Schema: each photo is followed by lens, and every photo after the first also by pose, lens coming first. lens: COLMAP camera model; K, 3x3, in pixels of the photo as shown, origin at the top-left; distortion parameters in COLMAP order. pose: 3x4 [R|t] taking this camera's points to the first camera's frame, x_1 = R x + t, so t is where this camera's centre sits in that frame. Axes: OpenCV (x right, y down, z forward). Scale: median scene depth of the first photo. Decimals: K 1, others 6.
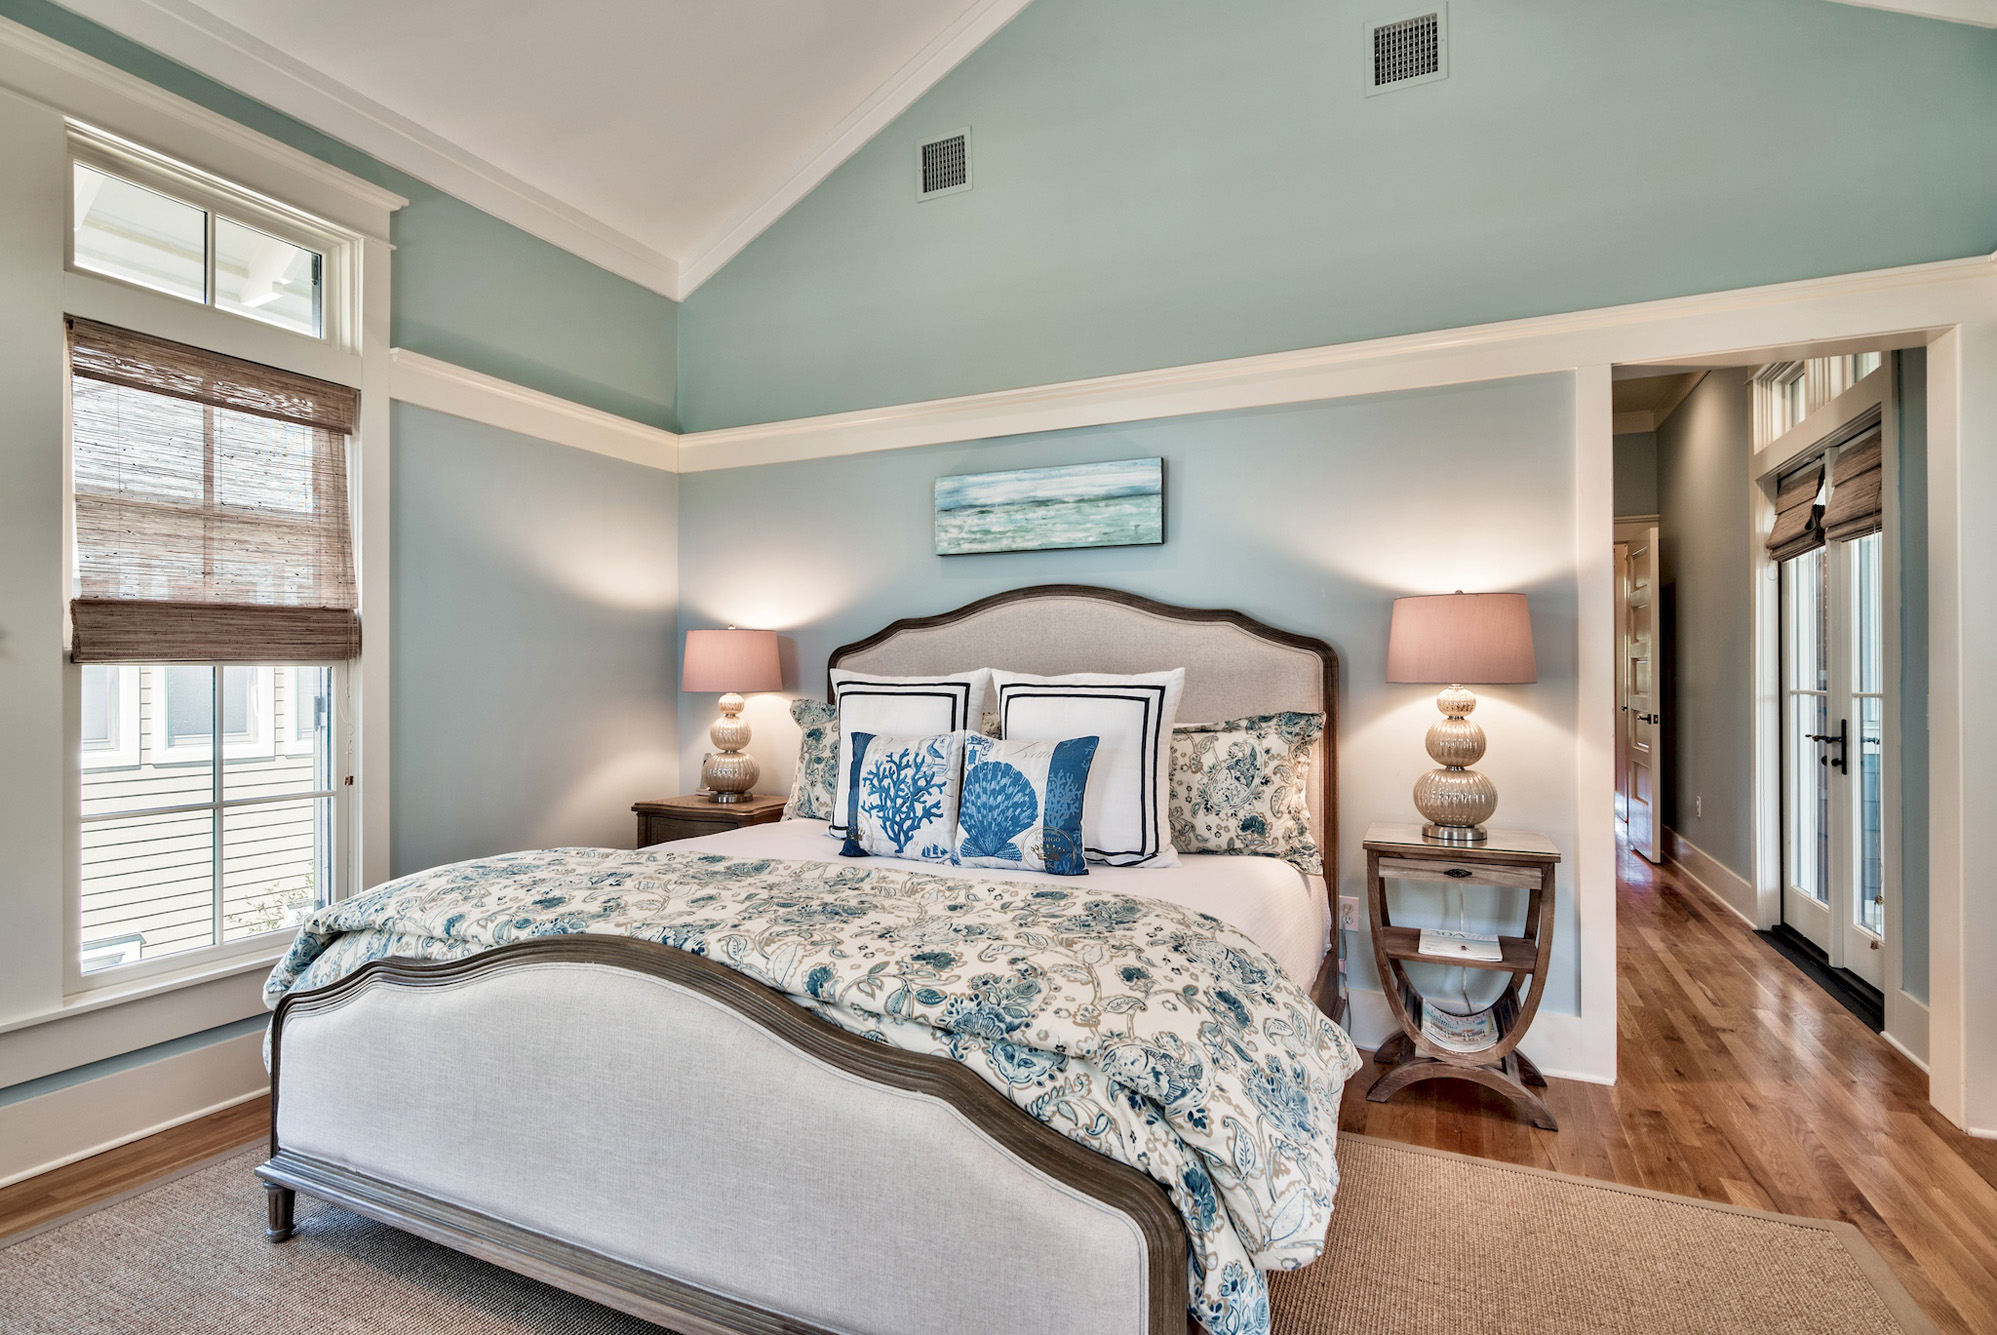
lens RADIAL K [[978.1, 0, 998.5], [0, 978.1, 667.5], [0, 0, 1]] dist [-0.000373, 0.000165]
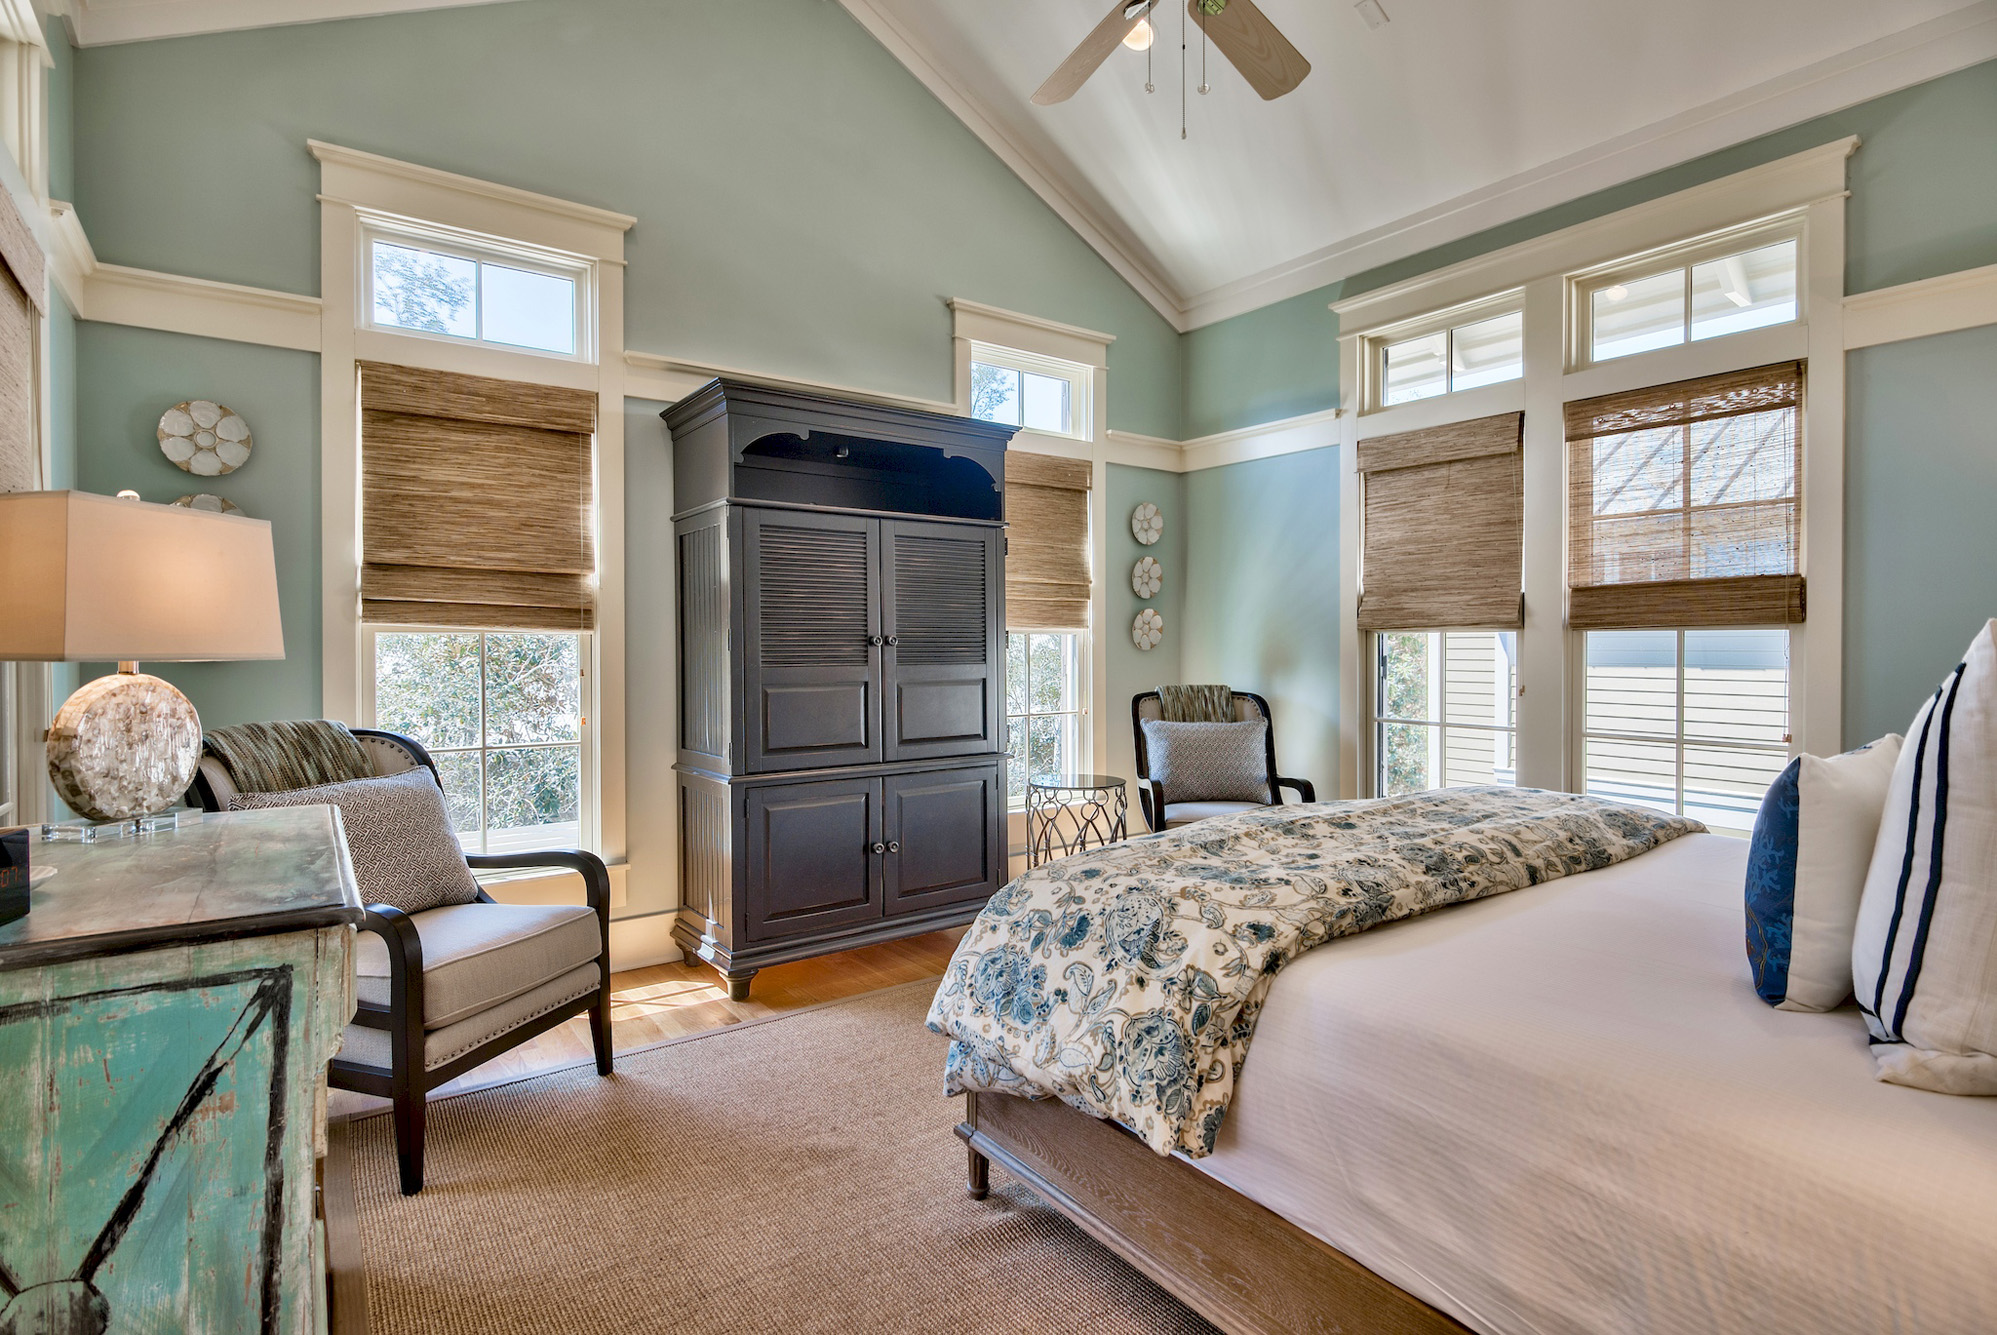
lens RADIAL K [[978.1, 0, 998.5], [0, 978.1, 667.5], [0, 0, 1]] dist [-0.000373, 0.000165]
pose [[-0.489879, 0.026168, -0.871398, 0.717722], [0.010240, 0.999653, 0.024263, 0.006256], [0.871730, 0.002963, -0.489977, 0.835060]]
